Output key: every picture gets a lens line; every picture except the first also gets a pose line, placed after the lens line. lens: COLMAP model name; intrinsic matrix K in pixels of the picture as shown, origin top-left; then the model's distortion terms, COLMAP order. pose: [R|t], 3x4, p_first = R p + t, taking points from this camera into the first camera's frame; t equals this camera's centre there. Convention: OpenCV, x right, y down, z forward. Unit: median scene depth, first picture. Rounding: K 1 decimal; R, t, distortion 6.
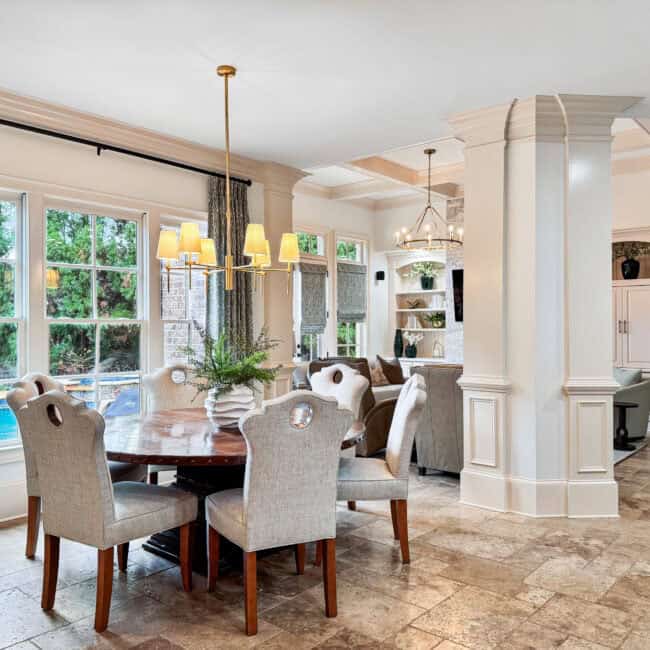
lens RADIAL K [[605.8, 0, 325.0], [0, 605.8, 325.0], [0, 0, 1]] dist [0.140788, -0.256407]
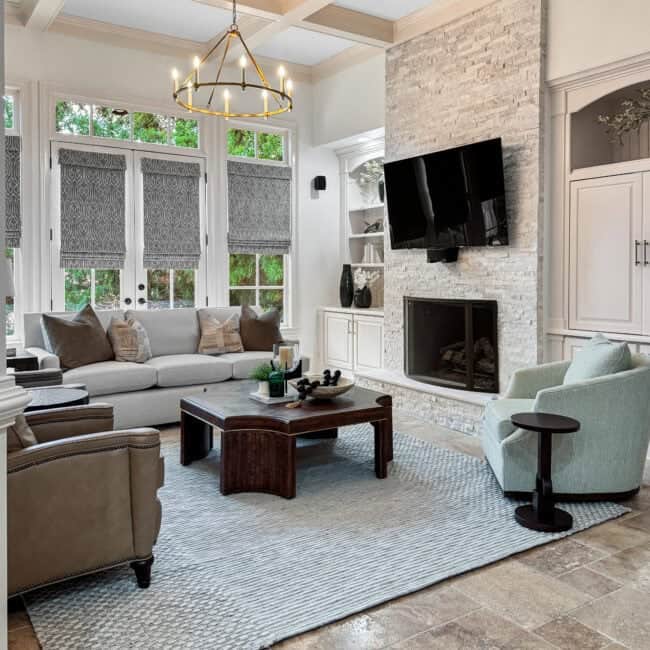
lens RADIAL K [[646.9, 0, 328.7], [0, 646.9, 278.2], [0, 0, 1]] dist [0.204410, -0.419303]
pose [[0.963293, 0.007108, -0.268360, 0.584687], [-0.004104, 0.999923, 0.011752, 0.027849], [0.268423, -0.010219, 0.963247, 0.642043]]
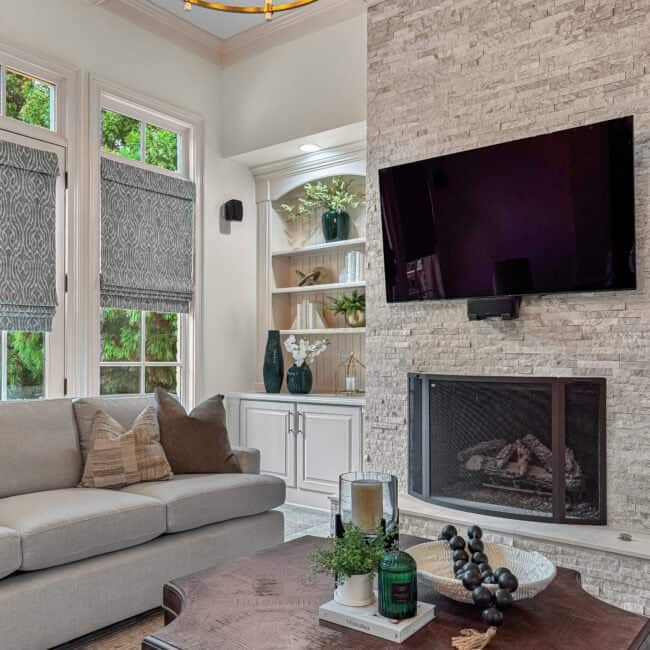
lens RADIAL K [[644.0, 0, 325.7], [0, 644.0, 350.1], [0, 0, 1]] dist [0.015264, 0.003790]
pose [[0.998962, 0.007140, 0.044993, 0.278579], [-0.006697, 0.999928, -0.009985, 0.052491], [-0.045061, 0.009673, 0.998937, 1.045265]]
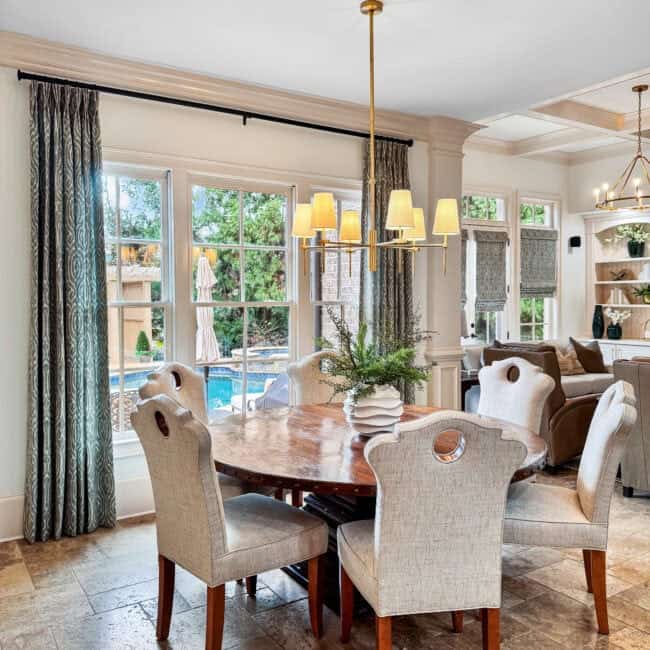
lens RADIAL K [[618.0, 0, 324.7], [0, 618.0, 305.5], [0, 0, 1]] dist [0.114833, -0.189429]
pose [[0.957554, 0.002661, -0.288241, 0.017880], [0.002651, 0.999834, 0.018035, -0.018498], [0.288241, -0.018033, 0.957388, 0.119757]]
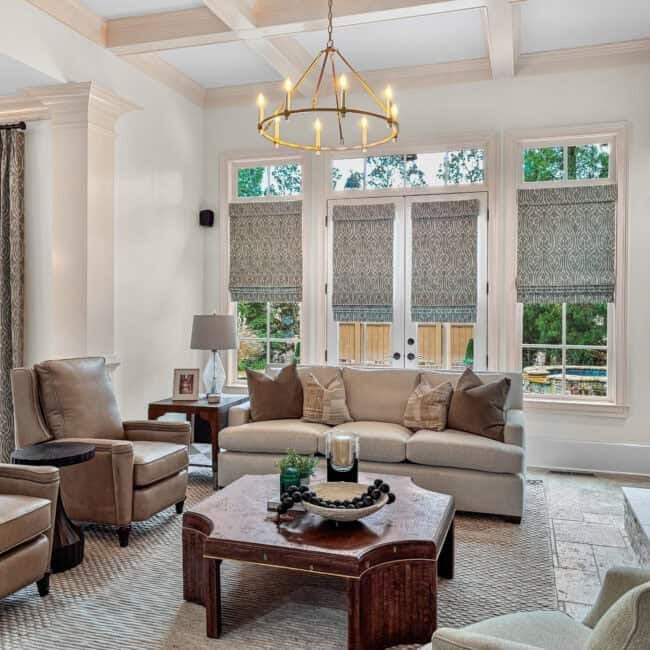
lens RADIAL K [[631.4, 0, 324.0], [0, 631.4, 306.5], [0, 0, 1]] dist [0.017894, 0.029306]
pose [[0.390417, 0.005584, -0.920621, 0.867688], [-0.002052, 0.999984, 0.005195, -0.005485], [0.920636, -0.000138, 0.390422, 1.154357]]
